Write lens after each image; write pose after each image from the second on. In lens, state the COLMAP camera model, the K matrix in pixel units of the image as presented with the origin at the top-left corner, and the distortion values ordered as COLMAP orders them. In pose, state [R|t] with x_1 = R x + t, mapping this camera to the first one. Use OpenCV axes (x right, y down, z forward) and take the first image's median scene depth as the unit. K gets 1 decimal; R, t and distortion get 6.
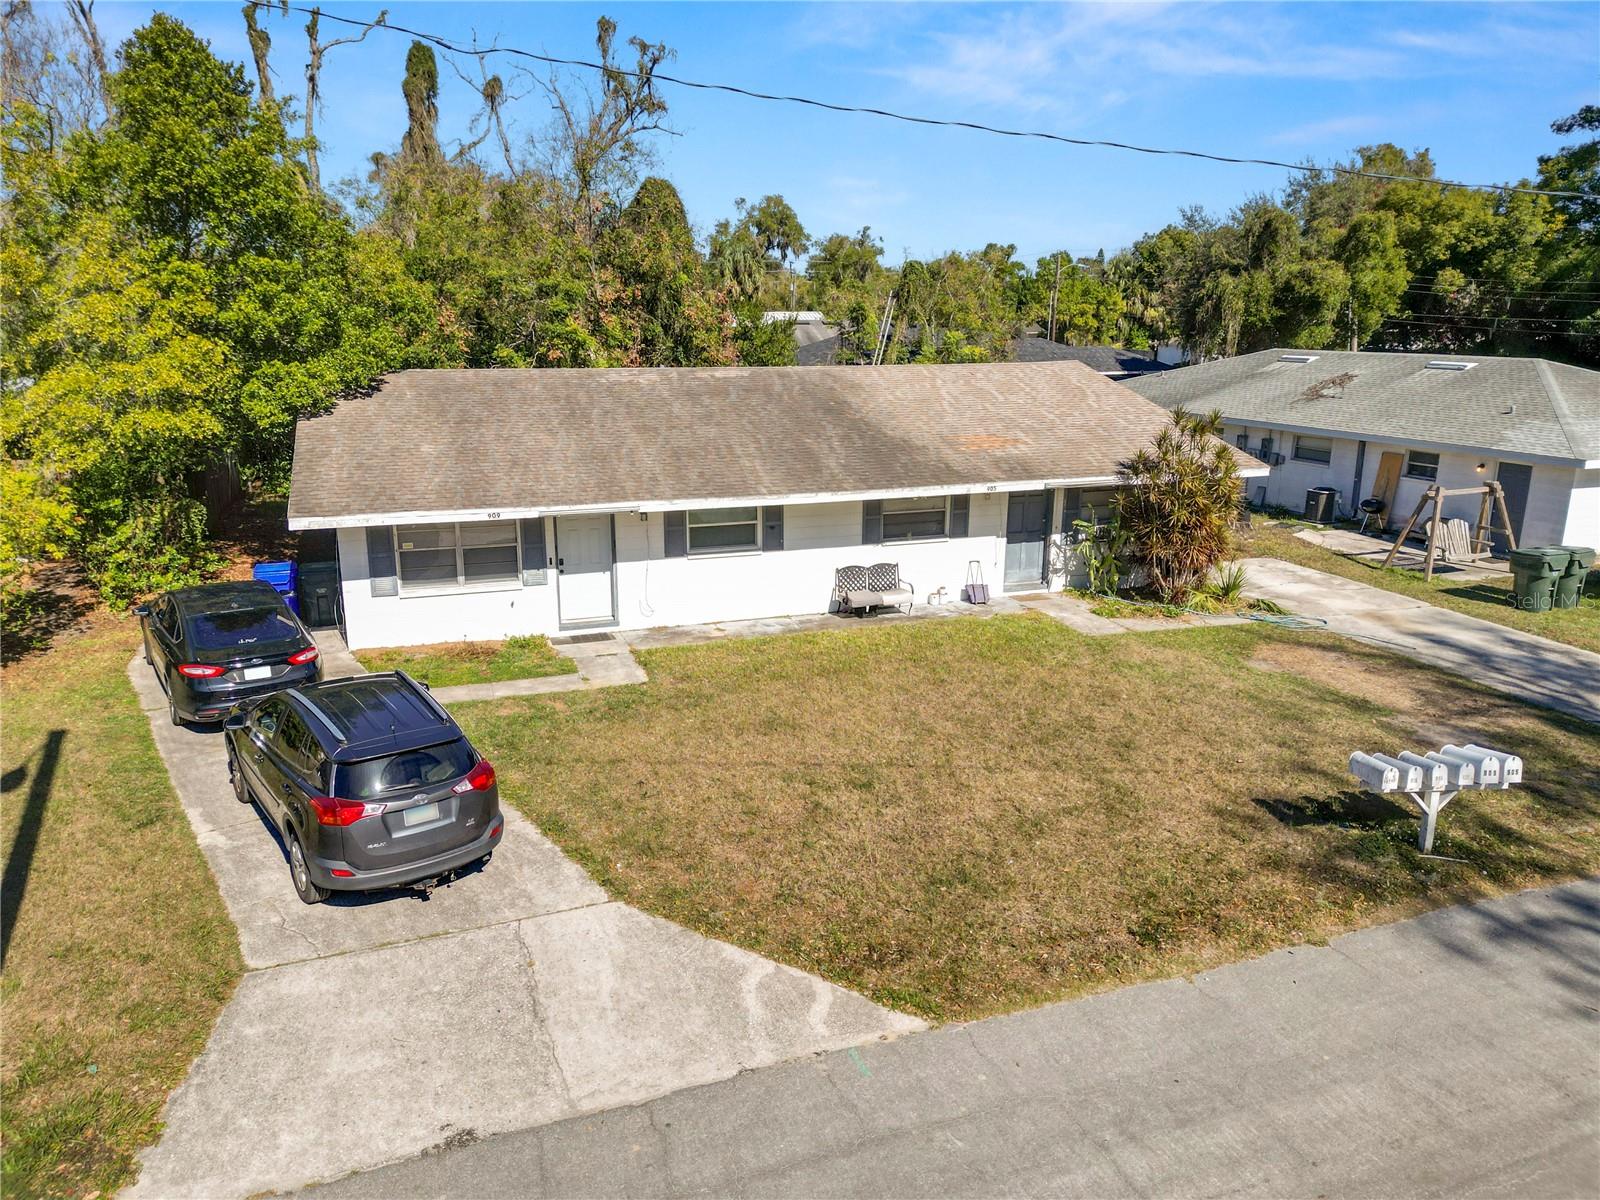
lens RADIAL K [[1105.4, 0, 794.1], [0, 1105.4, 600.8], [0, 0, 1]] dist [0.094157, -0.089383]
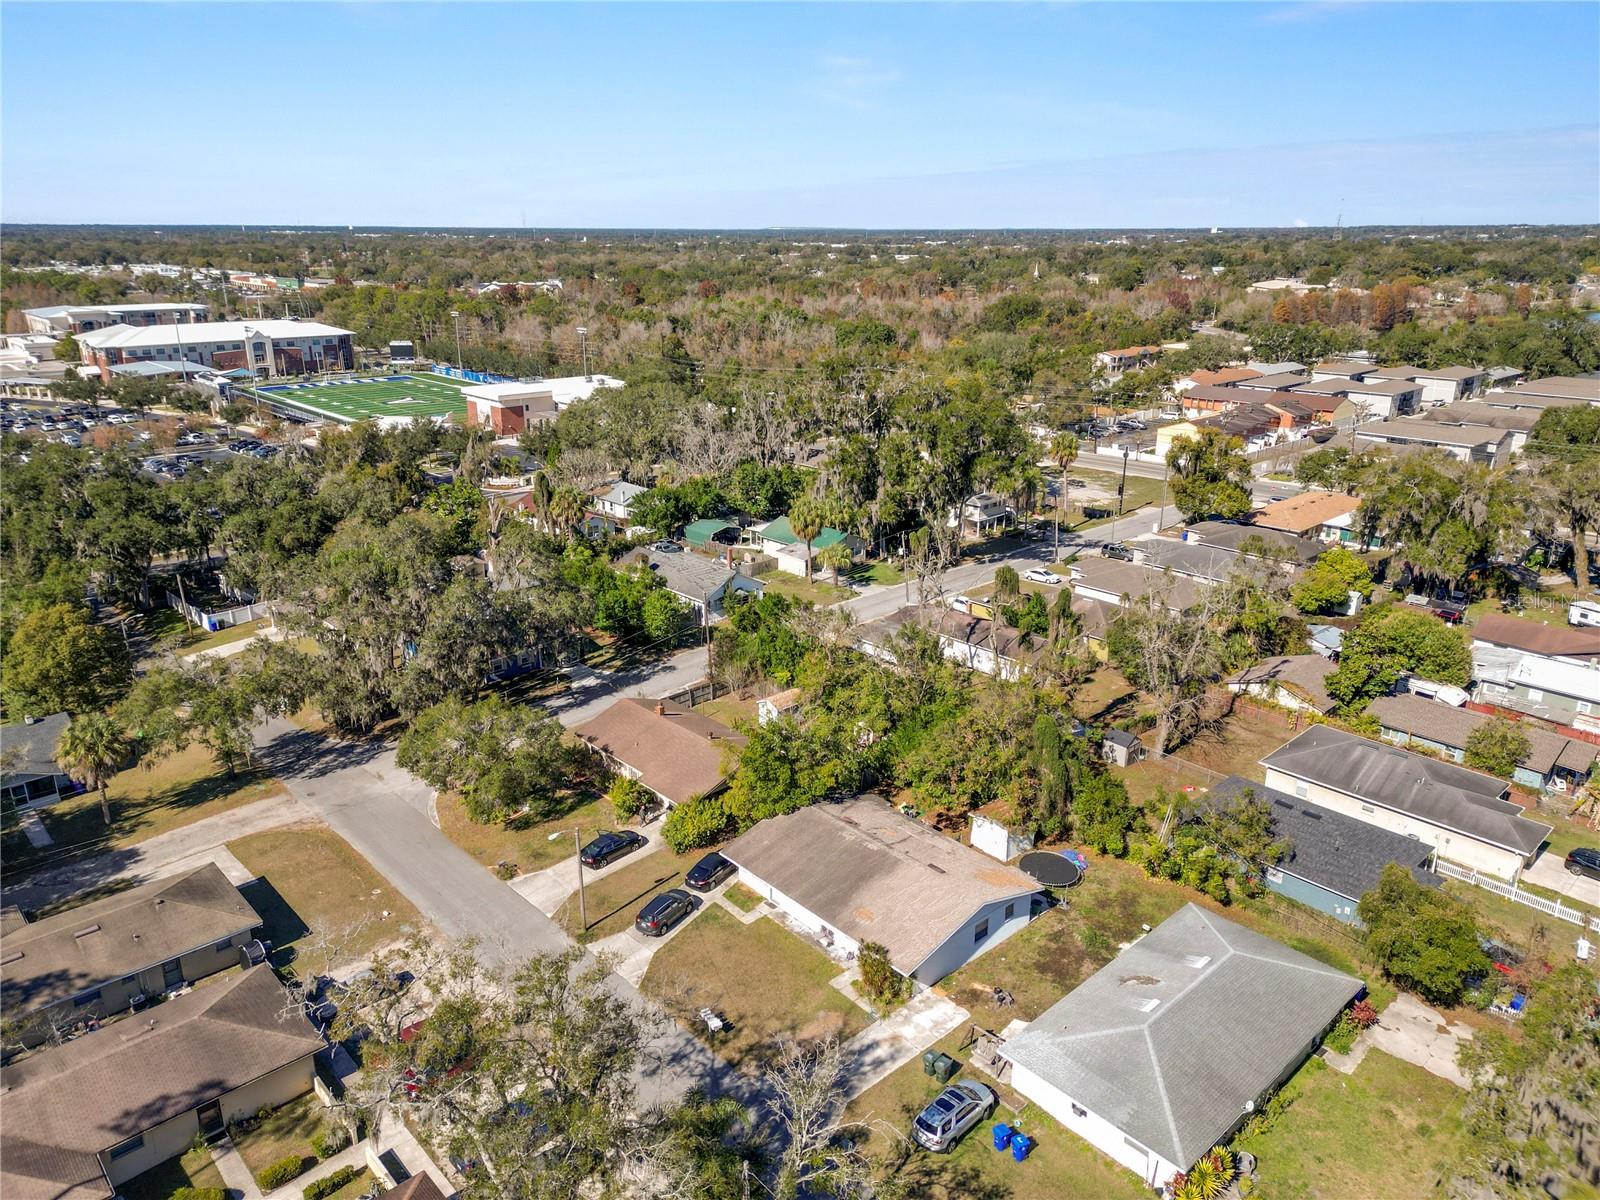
lens RADIAL K [[1111.9, 0, 800.0], [0, 1111.9, 600.0], [0, 0, 1]] dist [0.092689, -0.105970]
pose [[0.380866, 0.288507, -0.878467, 2.949038], [-0.233993, 0.949222, 0.210295, -1.805873], [0.894533, 0.125461, 0.429035, -0.725662]]
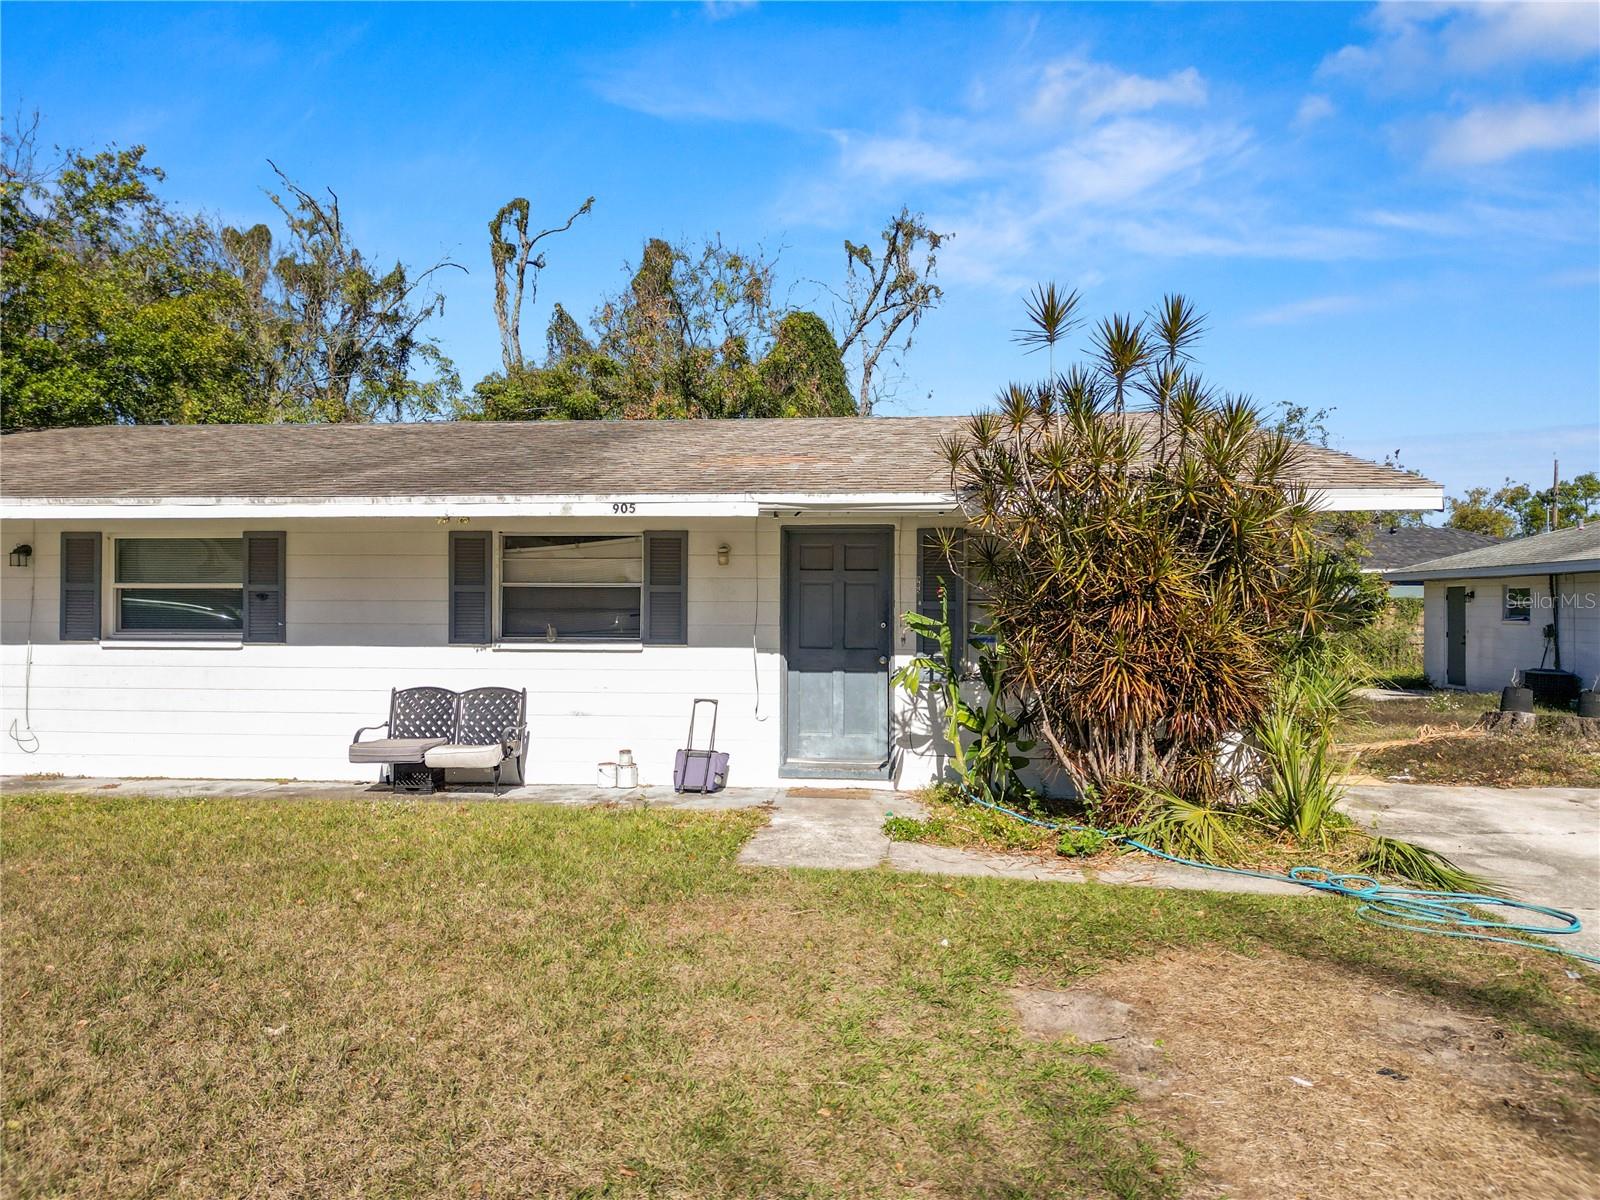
lens RADIAL K [[1112.1, 0, 801.5], [0, 1112.1, 606.1], [0, 0, 1]] dist [0.083423, -0.083047]
pose [[0.901645, 0.000008, -0.432478, 0.441138], [-0.109192, 0.967606, -0.227629, 0.030144], [0.418466, 0.252464, 0.872438, 0.666314]]
